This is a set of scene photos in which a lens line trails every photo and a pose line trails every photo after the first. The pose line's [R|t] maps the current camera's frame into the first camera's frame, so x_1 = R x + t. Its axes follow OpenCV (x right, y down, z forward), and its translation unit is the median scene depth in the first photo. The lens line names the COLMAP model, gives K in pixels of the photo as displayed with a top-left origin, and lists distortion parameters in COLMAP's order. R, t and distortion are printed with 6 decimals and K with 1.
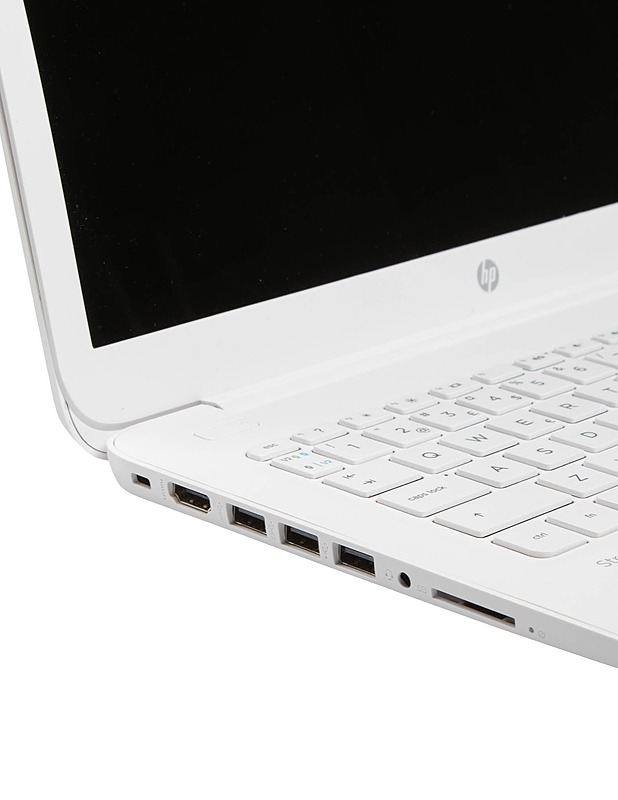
lens RADIAL K [[2711.1, 0, 308.6], [0, 2711.1, 399.8], [0, 0, 1]] dist [-0.080140, 0.000000]
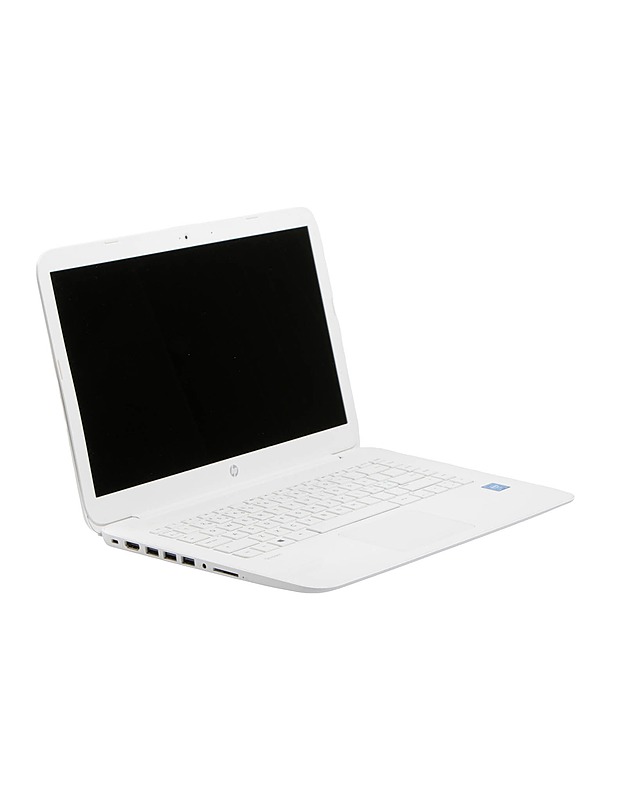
lens RADIAL K [[2711.1, 0, 308.8], [0, 2711.1, 400.1], [0, 0, 1]] dist [-0.080140, 0.000000]
pose [[0.997411, -0.019753, 0.069145, -0.052321], [0.025366, 0.996369, -0.081272, 0.122105], [-0.067289, 0.082816, 0.994291, -1.973088]]
